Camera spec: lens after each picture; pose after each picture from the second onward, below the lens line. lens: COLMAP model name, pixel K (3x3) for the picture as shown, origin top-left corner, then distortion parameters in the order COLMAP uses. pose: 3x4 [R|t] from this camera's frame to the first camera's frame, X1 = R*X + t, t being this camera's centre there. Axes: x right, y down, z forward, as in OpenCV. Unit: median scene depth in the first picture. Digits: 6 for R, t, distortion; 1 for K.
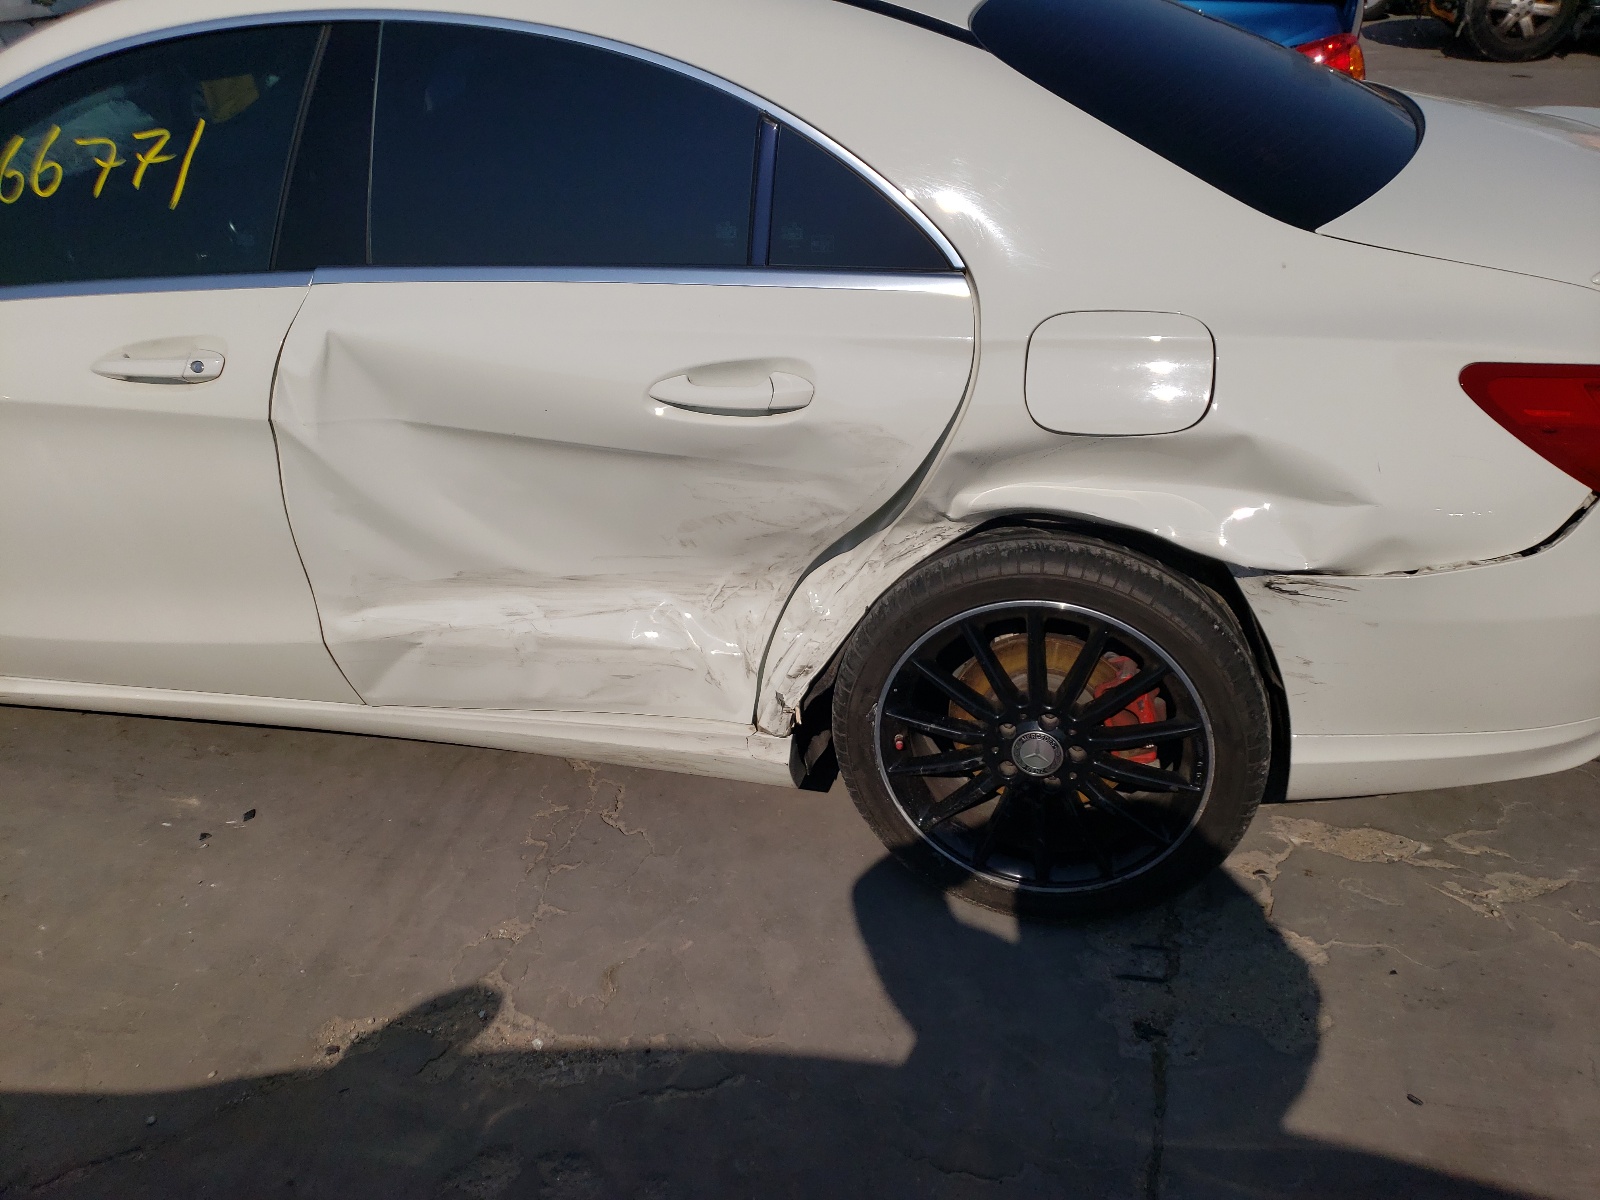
lens RADIAL K [[1270.8, 0, 800.0], [0, 1270.8, 600.0], [0, 0, 1]] dist [0.005757, 0.009193]
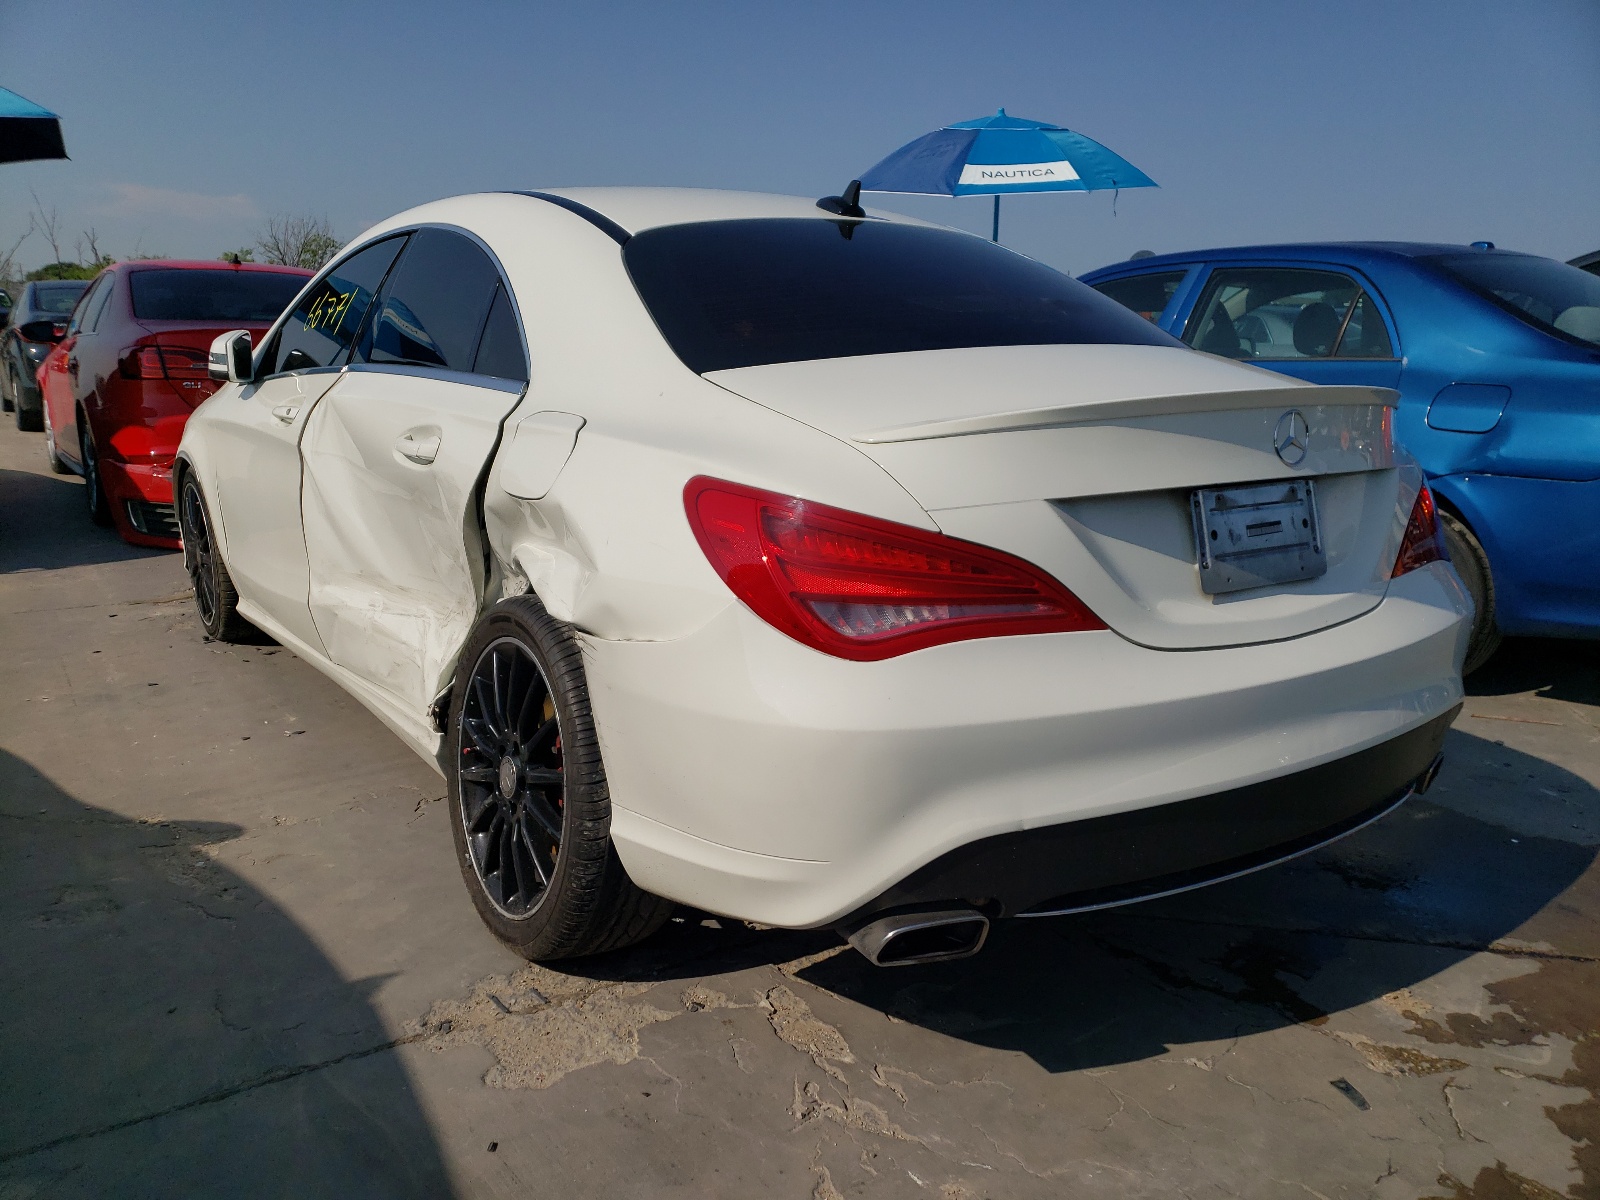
lens RADIAL K [[1270.8, 0, 800.0], [0, 1270.8, 600.0], [0, 0, 1]] dist [0.005757, 0.009193]
pose [[0.738649, 0.185160, -0.648161, 1.071779], [-0.374653, 0.912112, -0.166395, 0.064030], [0.560386, 0.365743, 0.743101, 0.198729]]
